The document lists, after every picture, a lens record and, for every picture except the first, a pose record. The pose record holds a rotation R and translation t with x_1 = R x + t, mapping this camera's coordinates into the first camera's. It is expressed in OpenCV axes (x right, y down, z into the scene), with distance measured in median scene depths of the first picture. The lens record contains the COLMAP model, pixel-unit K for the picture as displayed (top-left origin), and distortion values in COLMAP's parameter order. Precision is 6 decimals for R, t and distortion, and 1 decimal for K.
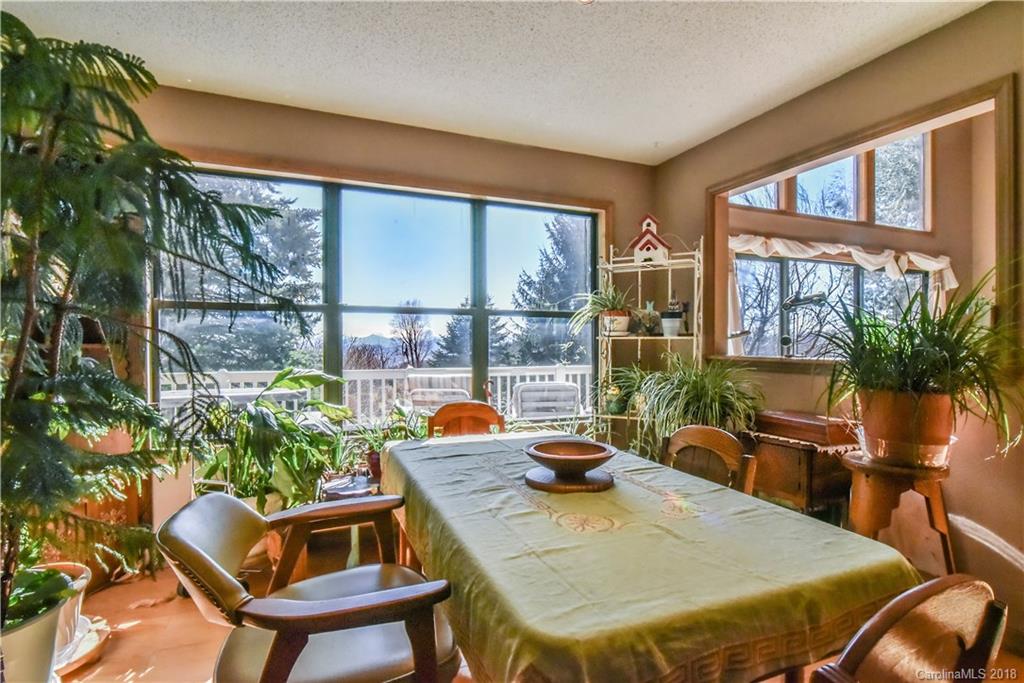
lens RADIAL K [[519.3, 0, 514.4], [0, 519.3, 344.4], [0, 0, 1]] dist [-0.025199, -0.000067]
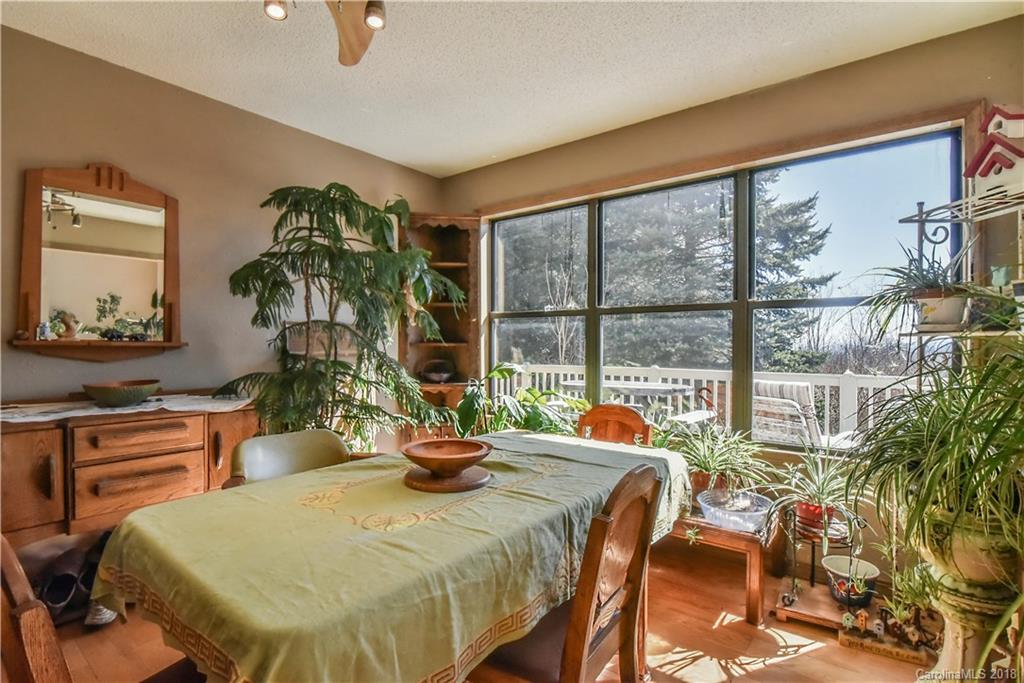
lens RADIAL K [[513.2, 0, 515.5], [0, 513.2, 343.3], [0, 0, 1]] dist [-0.004371, -0.000416]
pose [[0.469267, 0.002108, -0.883054, 0.495229], [-0.003699, 0.999993, 0.000421, -0.001853], [0.883048, 0.003069, 0.469272, 0.303728]]
